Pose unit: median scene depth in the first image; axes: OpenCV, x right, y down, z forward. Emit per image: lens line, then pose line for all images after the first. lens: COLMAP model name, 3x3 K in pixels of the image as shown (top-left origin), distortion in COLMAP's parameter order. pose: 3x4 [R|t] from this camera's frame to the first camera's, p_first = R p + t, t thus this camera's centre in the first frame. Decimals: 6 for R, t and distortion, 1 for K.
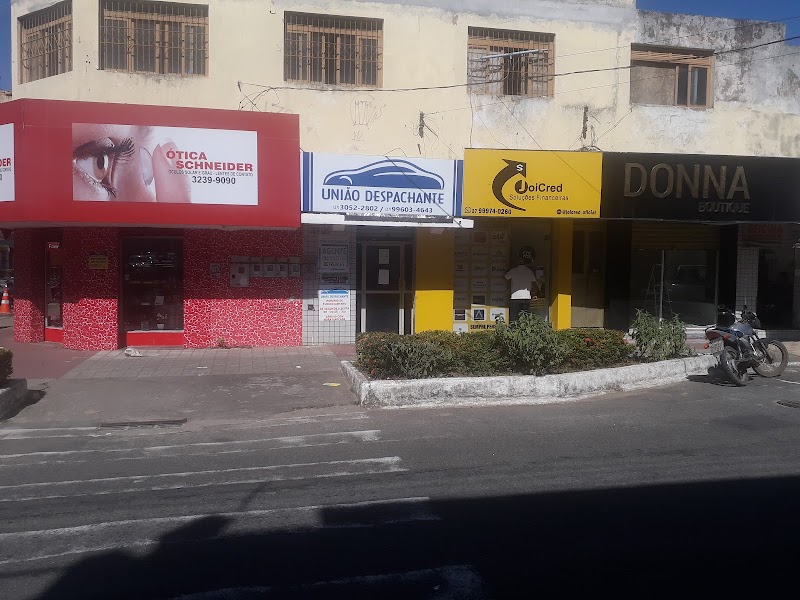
lens RADIAL K [[641.3, 0, 400.7], [0, 641.3, 270.2], [0, 0, 1]] dist [0.057727, -0.113434]
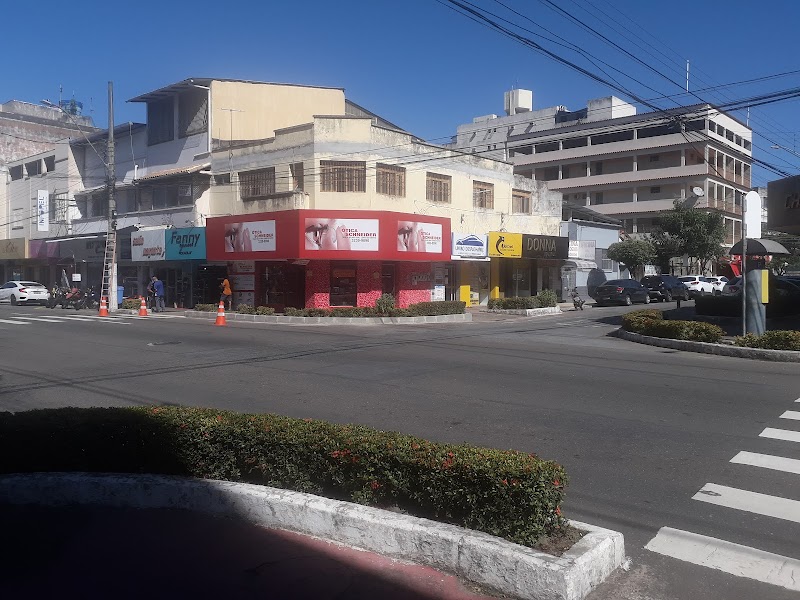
lens RADIAL K [[654.3, 0, 400.0], [0, 654.3, 300.0], [0, 0, 1]] dist [0.123491, -0.287952]
pose [[0.799095, -0.034112, 0.600236, -1.817523], [0.023429, 0.999398, 0.025606, 0.017551], [-0.600748, -0.006399, 0.799413, -0.950640]]
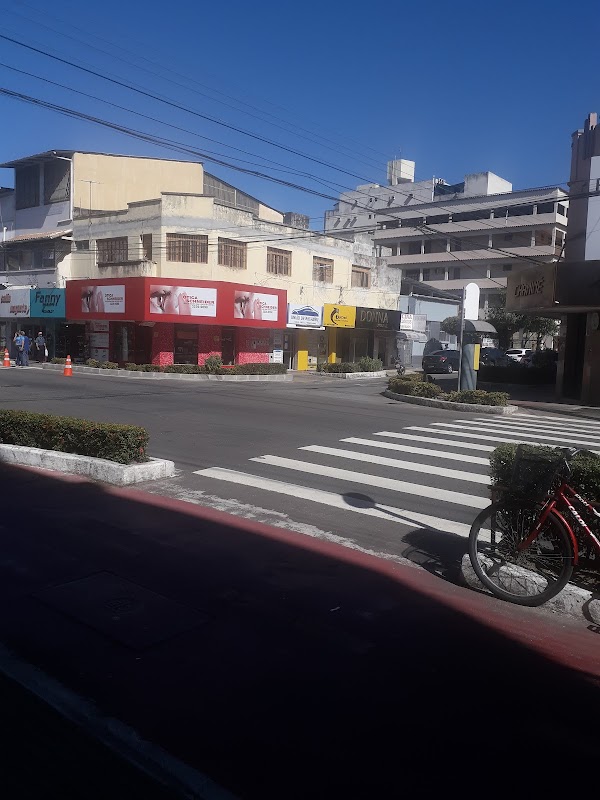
lens RADIAL K [[654.3, 0, 323.7], [0, 654.3, 416.0], [0, 0, 1]] dist [0.123491, -0.287952]
pose [[0.771317, -0.055604, 0.634017, -1.850991], [-0.011968, 0.994733, 0.101799, 0.023511], [-0.636339, -0.086107, 0.766589, -1.380238]]
